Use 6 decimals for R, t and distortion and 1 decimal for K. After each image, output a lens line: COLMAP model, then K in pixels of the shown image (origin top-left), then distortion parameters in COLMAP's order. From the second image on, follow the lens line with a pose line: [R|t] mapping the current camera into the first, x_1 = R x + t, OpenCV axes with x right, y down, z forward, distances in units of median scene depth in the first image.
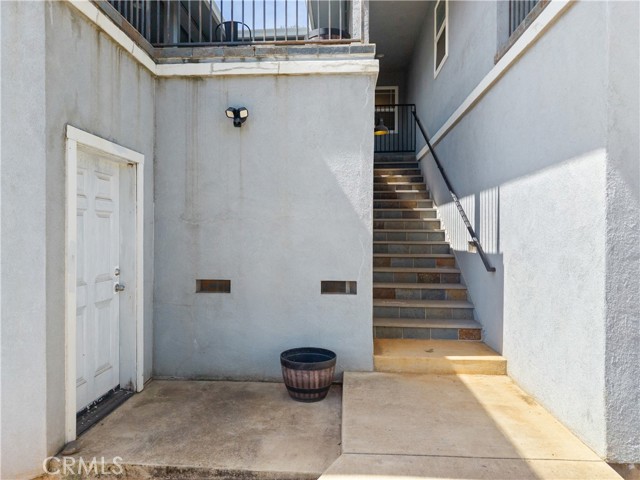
lens RADIAL K [[428.0, 0, 320.0], [0, 428.0, 240.0], [0, 0, 1]] dist [0.024805, -0.025172]
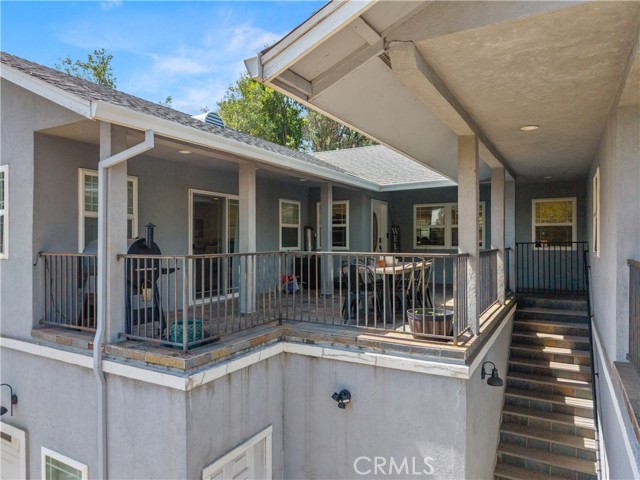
lens RADIAL K [[428.0, 0, 320.0], [0, 428.0, 240.0], [0, 0, 1]] dist [0.024805, -0.025172]
pose [[0.896438, -0.006843, -0.443117, 0.268363], [0.001995, 0.999933, -0.011405, -0.694974], [0.443165, 0.009339, 0.896391, -0.071177]]
